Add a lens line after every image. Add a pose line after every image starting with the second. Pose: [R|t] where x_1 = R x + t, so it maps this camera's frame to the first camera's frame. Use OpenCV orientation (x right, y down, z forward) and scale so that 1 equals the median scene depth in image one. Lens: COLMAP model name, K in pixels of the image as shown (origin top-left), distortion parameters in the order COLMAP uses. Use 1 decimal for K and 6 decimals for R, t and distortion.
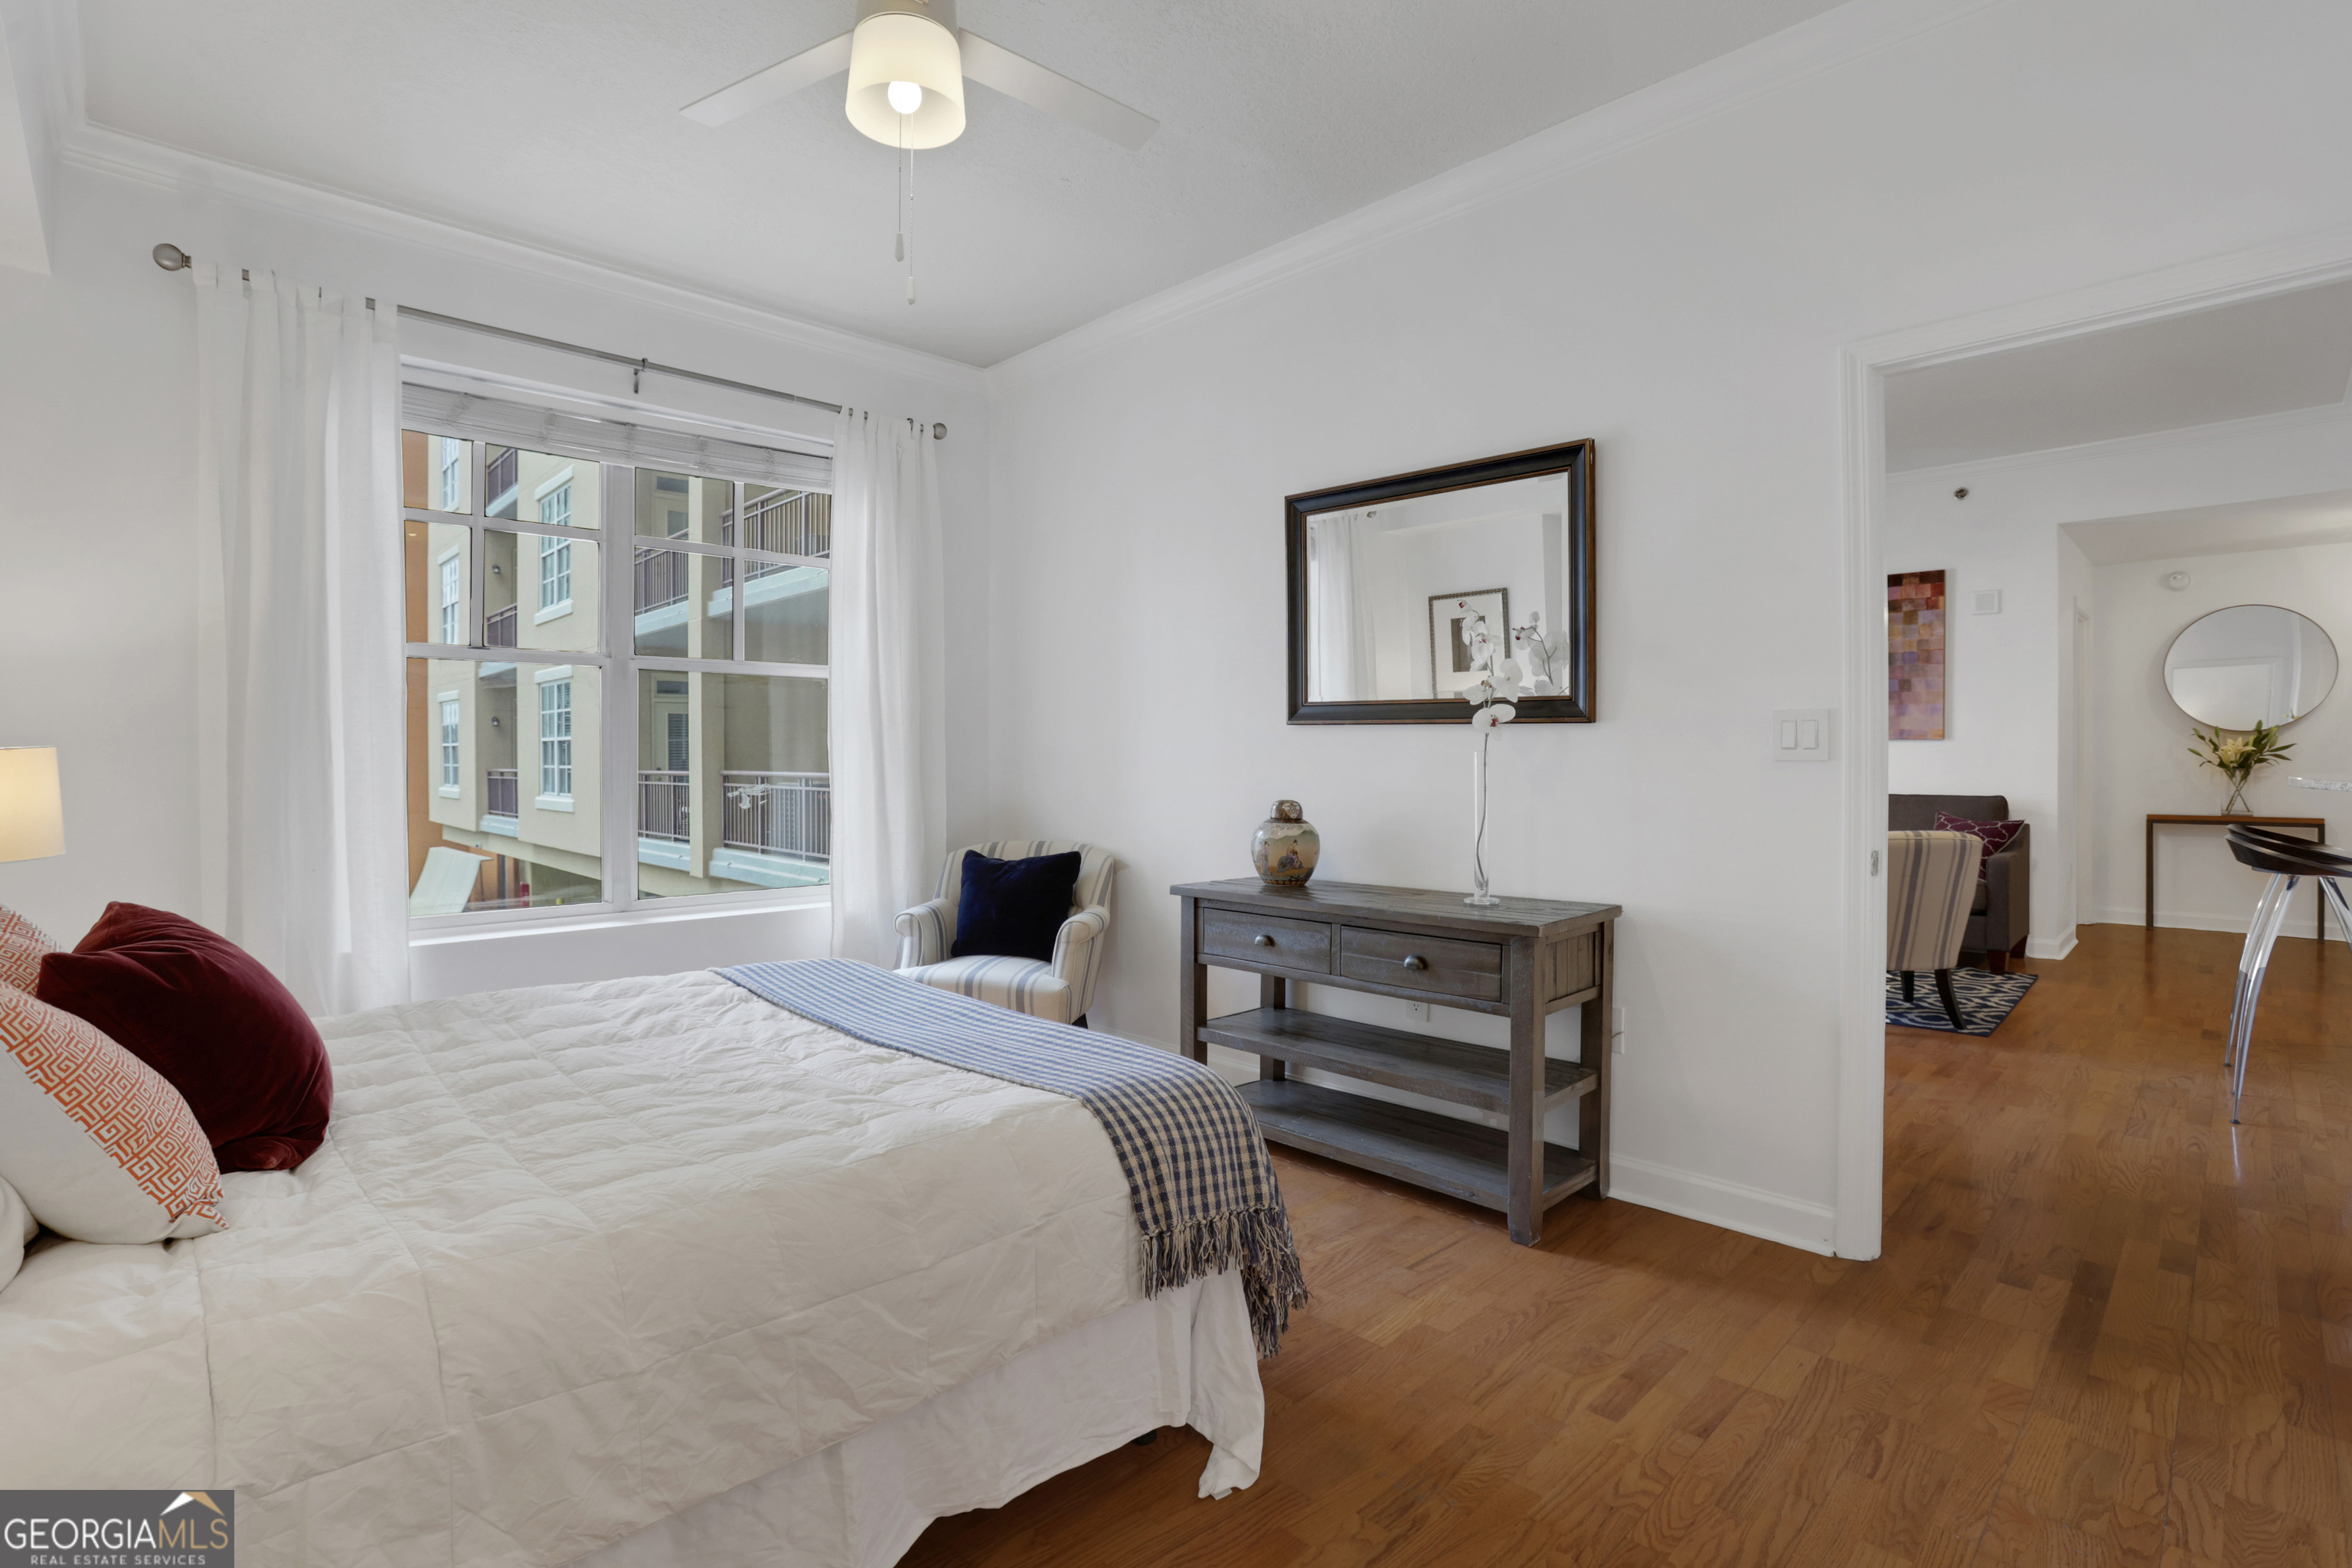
lens RADIAL K [[1107.8, 0, 1173.0], [0, 1107.8, 771.4], [0, 0, 1]] dist [-0.072676, 0.028946]
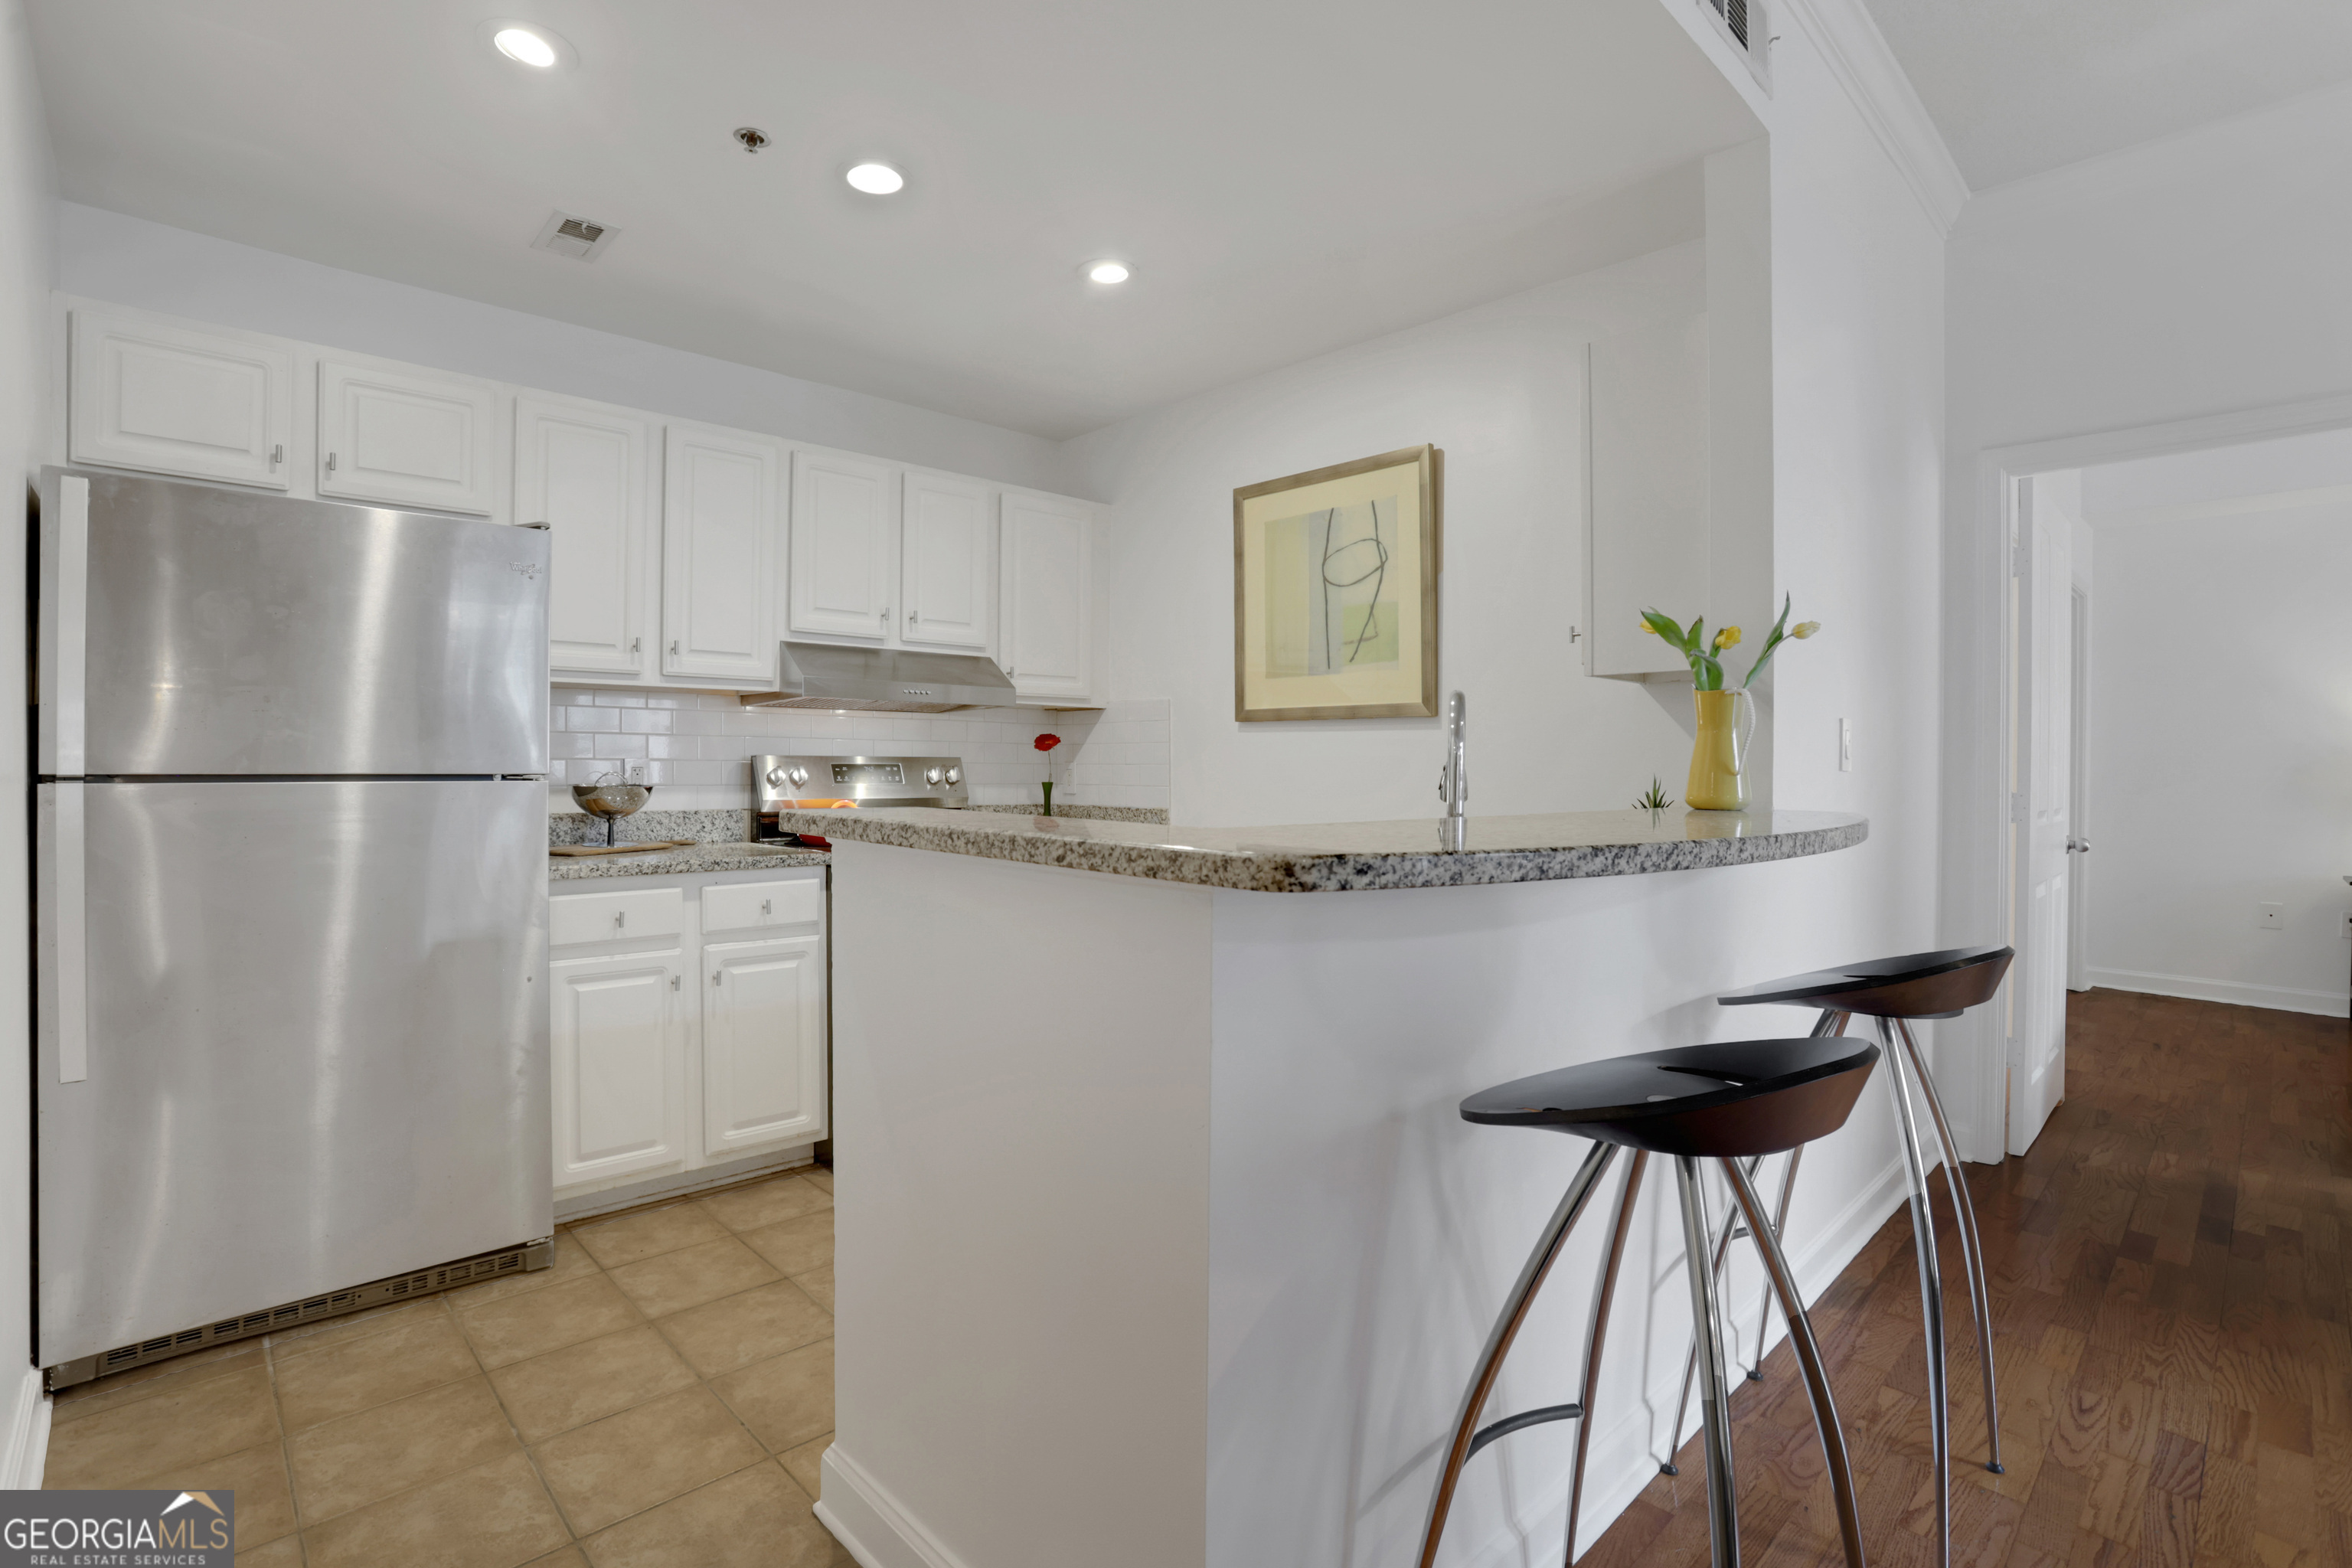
lens RADIAL K [[1107.8, 0, 1153.0], [0, 1107.8, 774.7], [0, 0, 1]] dist [-0.072676, 0.028946]
pose [[-0.999748, -0.004453, 0.022013, 0.722585], [-0.003930, 0.999710, 0.023770, -0.013081], [-0.022113, 0.023678, -0.999475, 0.781424]]
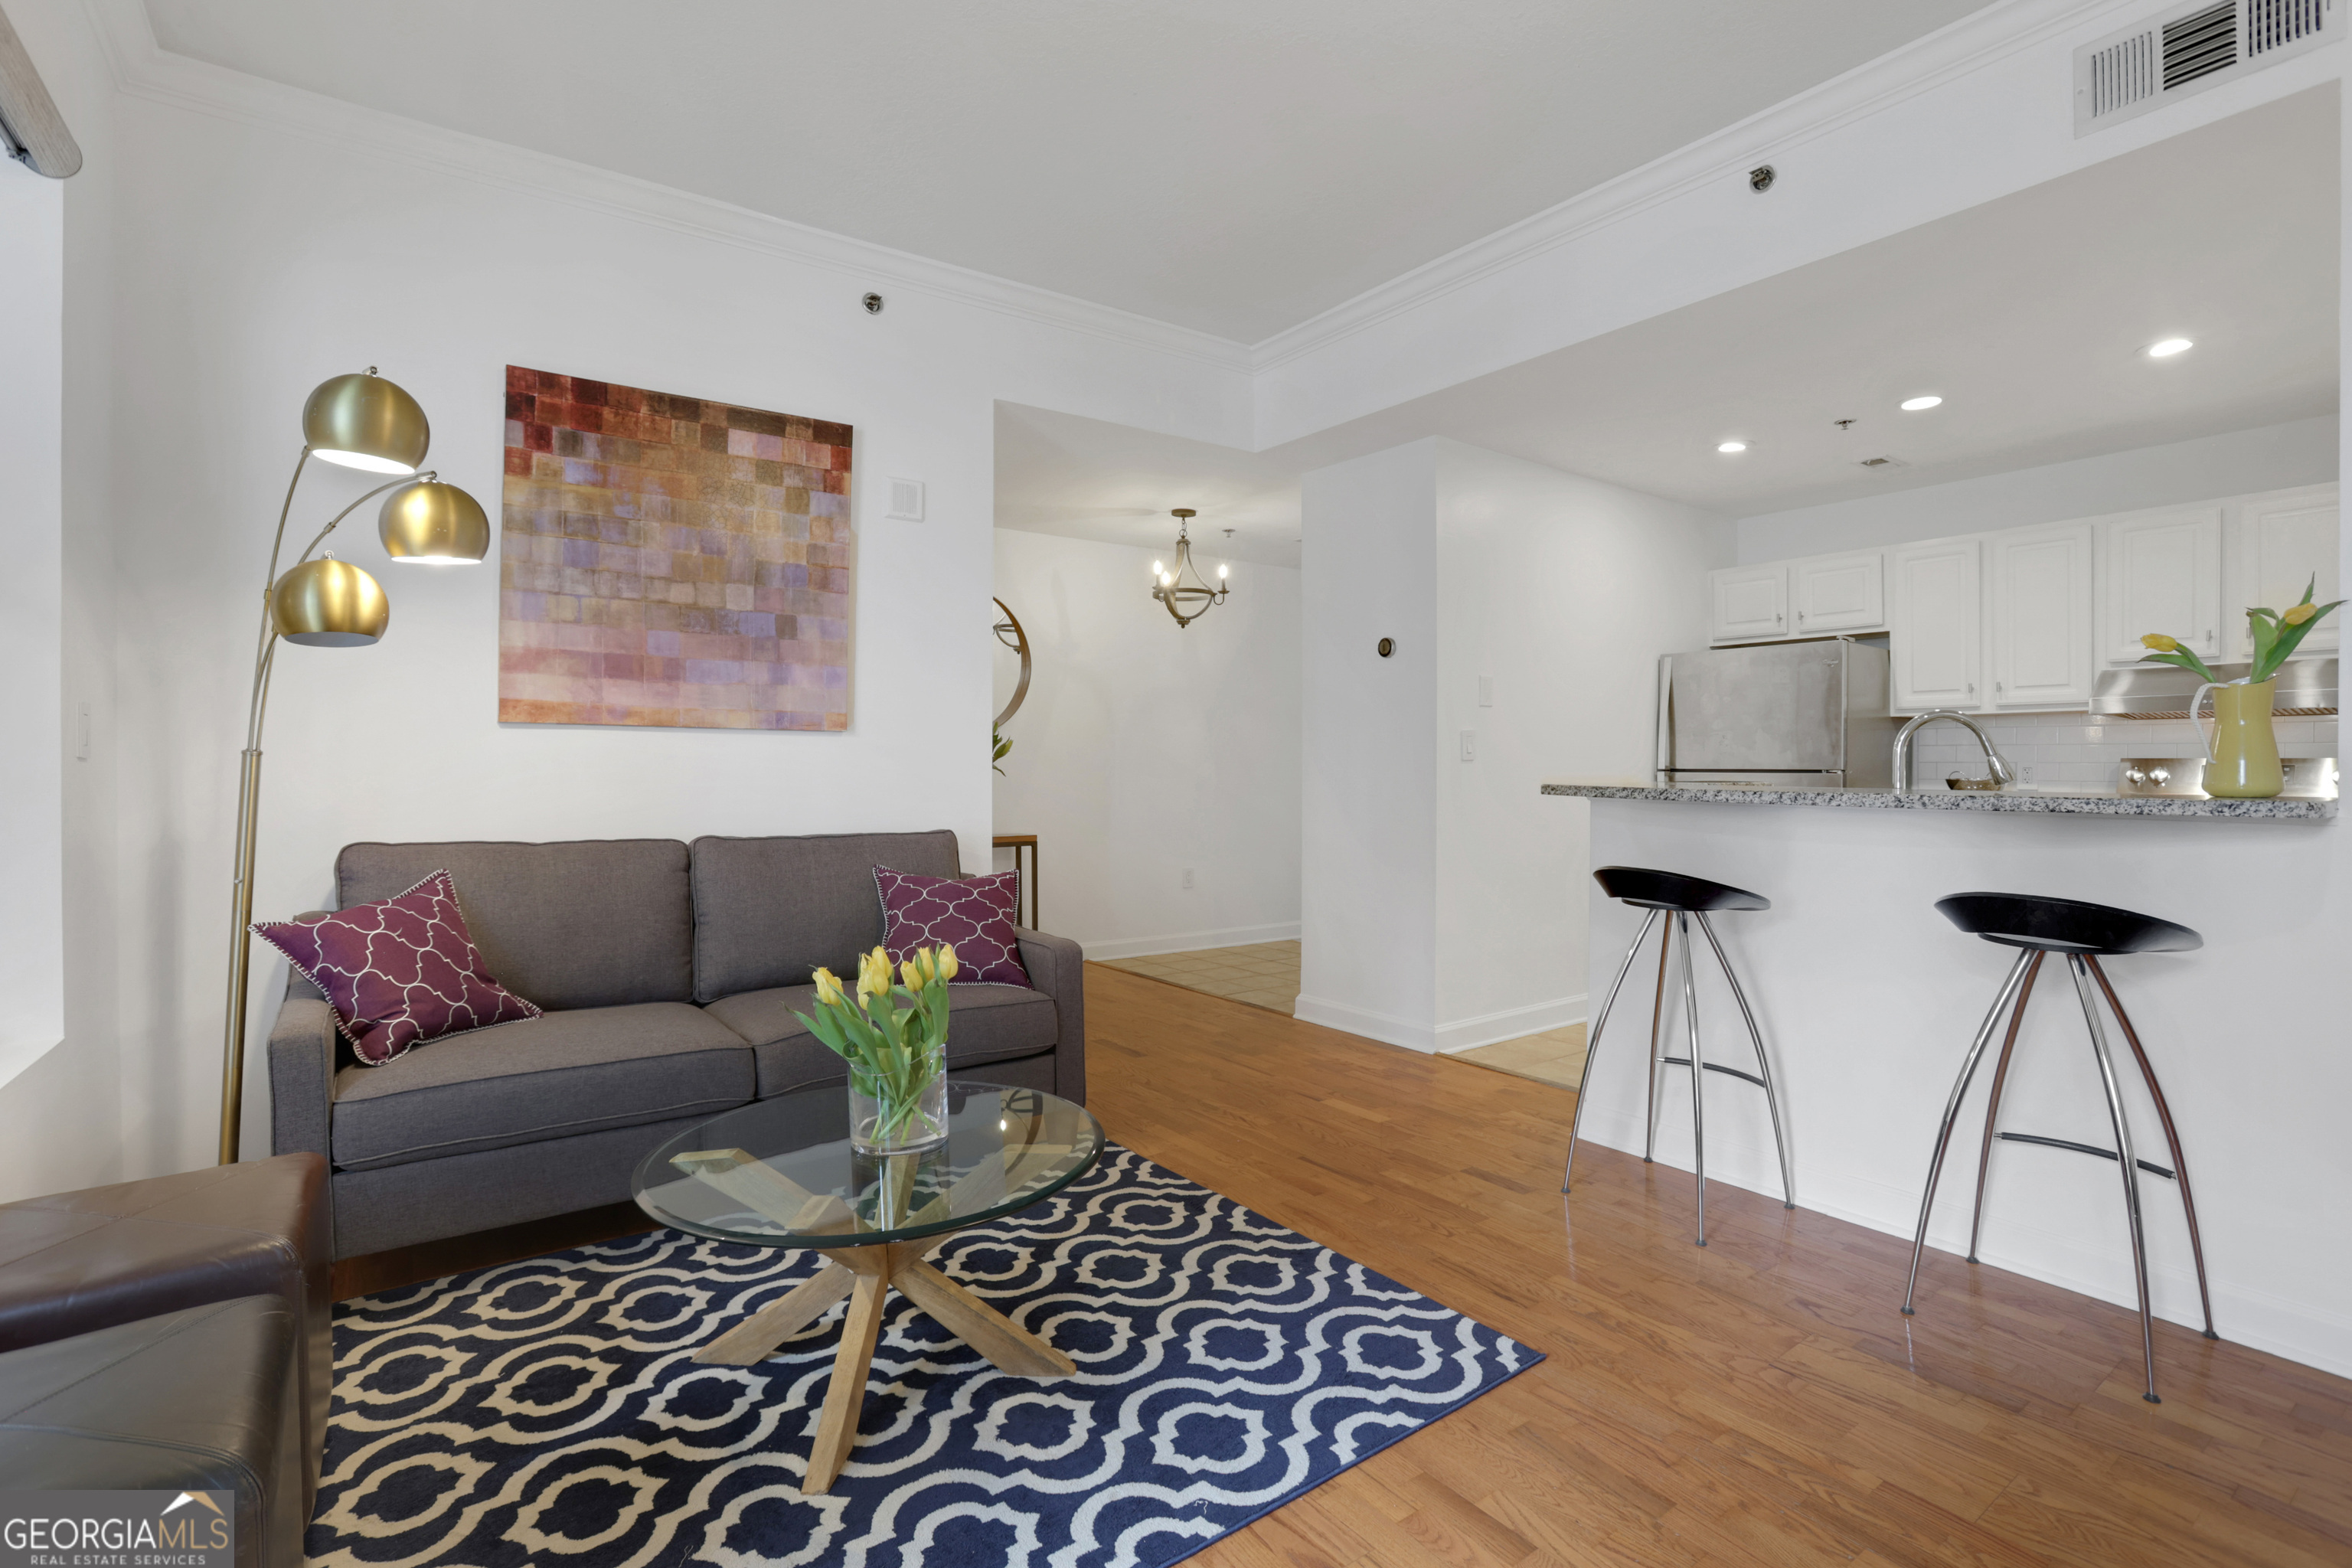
lens RADIAL K [[1107.8, 0, 1172.7], [0, 1107.8, 776.4], [0, 0, 1]] dist [-0.072676, 0.028946]
pose [[0.155464, -0.007234, 0.987815, 0.179183], [0.010860, 0.999925, 0.005614, -0.007973], [-0.987782, 0.009855, 0.155531, 0.730491]]
